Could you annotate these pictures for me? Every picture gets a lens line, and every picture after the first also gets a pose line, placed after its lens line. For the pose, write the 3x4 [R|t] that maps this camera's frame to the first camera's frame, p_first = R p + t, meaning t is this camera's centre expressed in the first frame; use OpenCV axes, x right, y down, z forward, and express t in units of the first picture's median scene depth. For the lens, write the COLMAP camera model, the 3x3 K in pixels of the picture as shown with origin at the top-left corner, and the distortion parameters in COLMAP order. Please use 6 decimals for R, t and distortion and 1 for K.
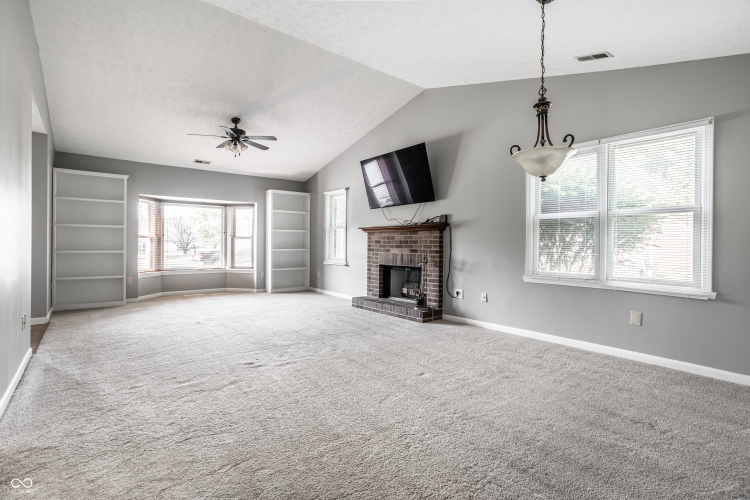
lens RADIAL K [[348.0, 0, 368.2], [0, 348.0, 245.0], [0, 0, 1]] dist [-0.024625, 0.008031]
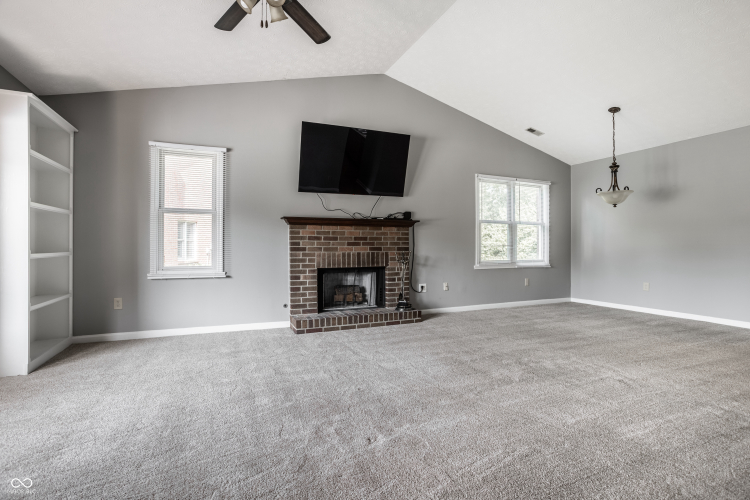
lens RADIAL K [[364.5, 0, 372.4], [0, 364.5, 241.0], [0, 0, 1]] dist [-0.049130, 0.028426]
pose [[0.274078, 0.002766, 0.961703, -0.732592], [0.004893, 0.999979, -0.004271, 0.001392], [-0.961695, 0.005876, 0.274059, 0.729357]]
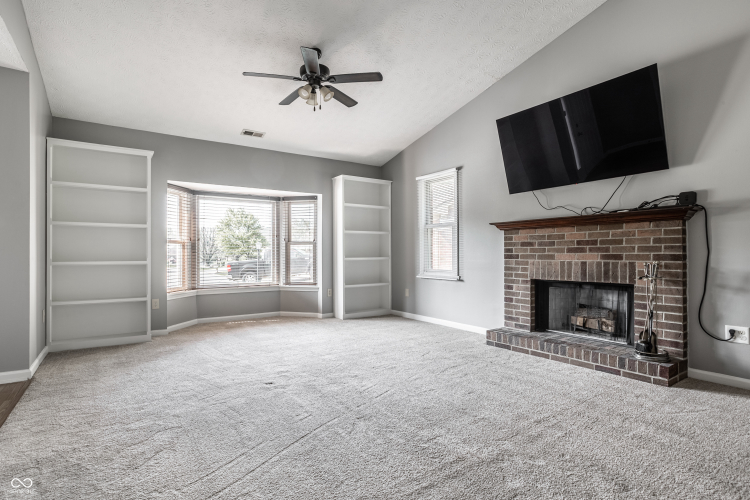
lens RADIAL K [[364.5, 0, 363.2], [0, 364.5, 253.6], [0, 0, 1]] dist [-0.049130, 0.028426]
pose [[0.996632, -0.010069, -0.081382, -0.236626], [0.009566, 0.999933, -0.006569, 0.011213], [0.081443, 0.005768, 0.996661, 0.341298]]
